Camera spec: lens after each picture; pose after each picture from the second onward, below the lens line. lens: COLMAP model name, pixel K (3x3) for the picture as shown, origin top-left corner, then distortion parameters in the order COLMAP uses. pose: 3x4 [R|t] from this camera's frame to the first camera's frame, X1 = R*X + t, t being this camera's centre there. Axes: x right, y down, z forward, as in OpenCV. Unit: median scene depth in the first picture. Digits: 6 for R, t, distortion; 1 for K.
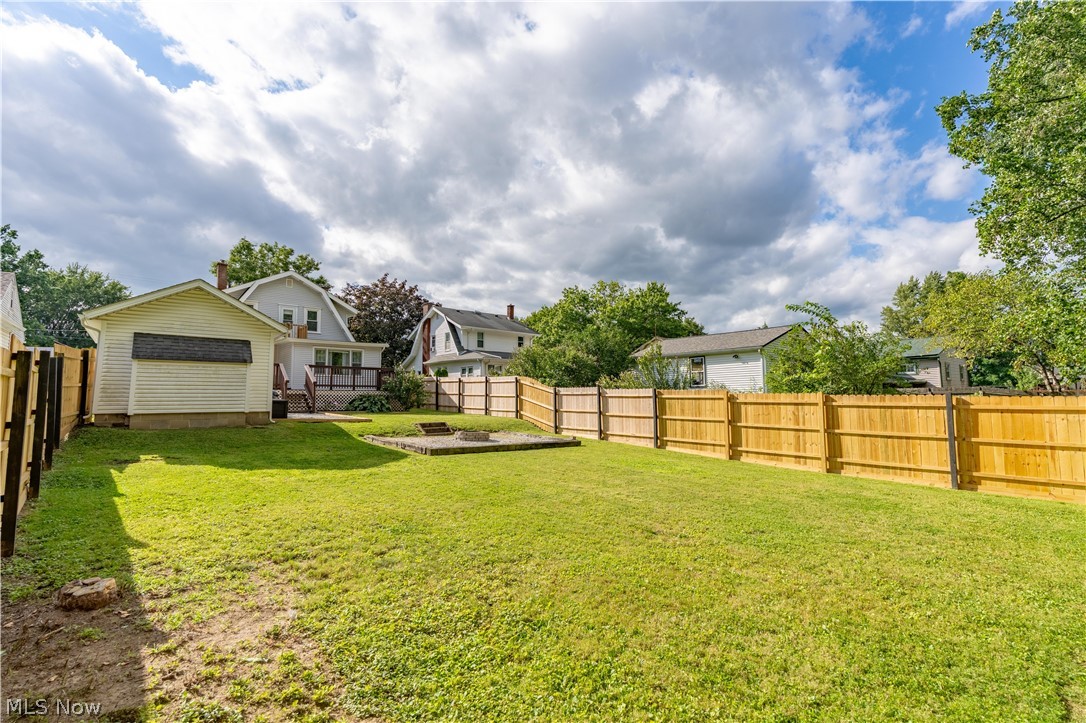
lens RADIAL K [[491.7, 0, 545.3], [0, 491.7, 363.1], [0, 0, 1]] dist [0.001137, -0.003858]
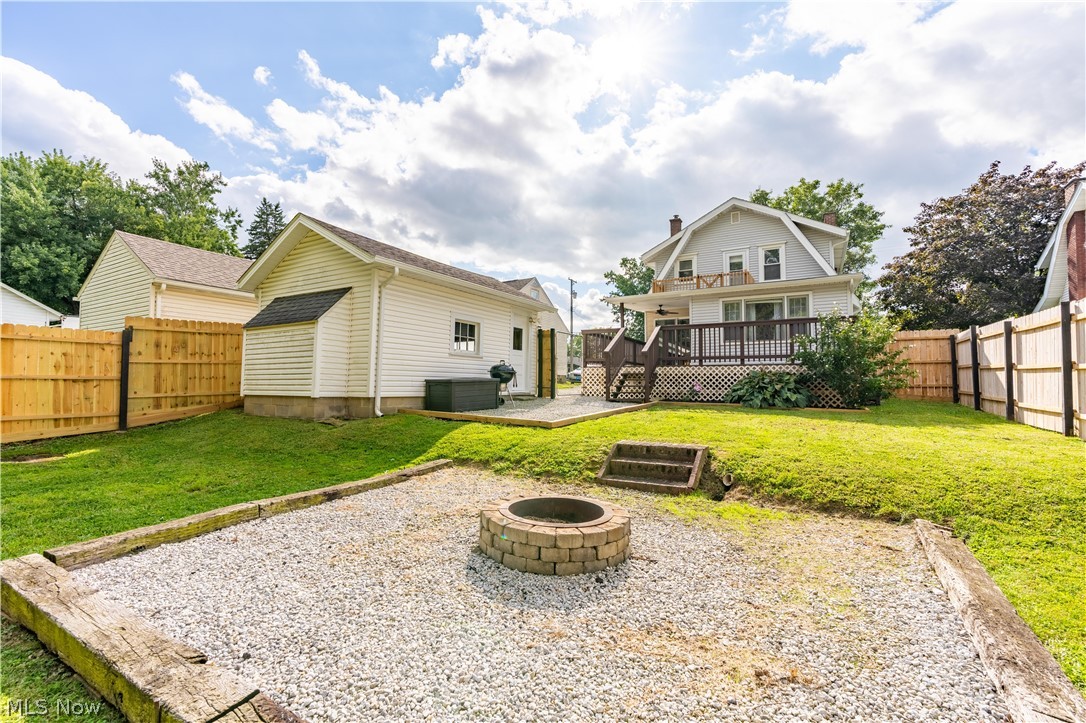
lens RADIAL K [[491.7, 0, 541.8], [0, 491.7, 355.8], [0, 0, 1]] dist [0.001137, -0.003858]
pose [[0.291968, -0.053215, -0.954947, 0.057636], [0.064689, 0.997263, -0.035795, 0.041932], [0.954238, -0.051324, 0.294611, 0.523085]]
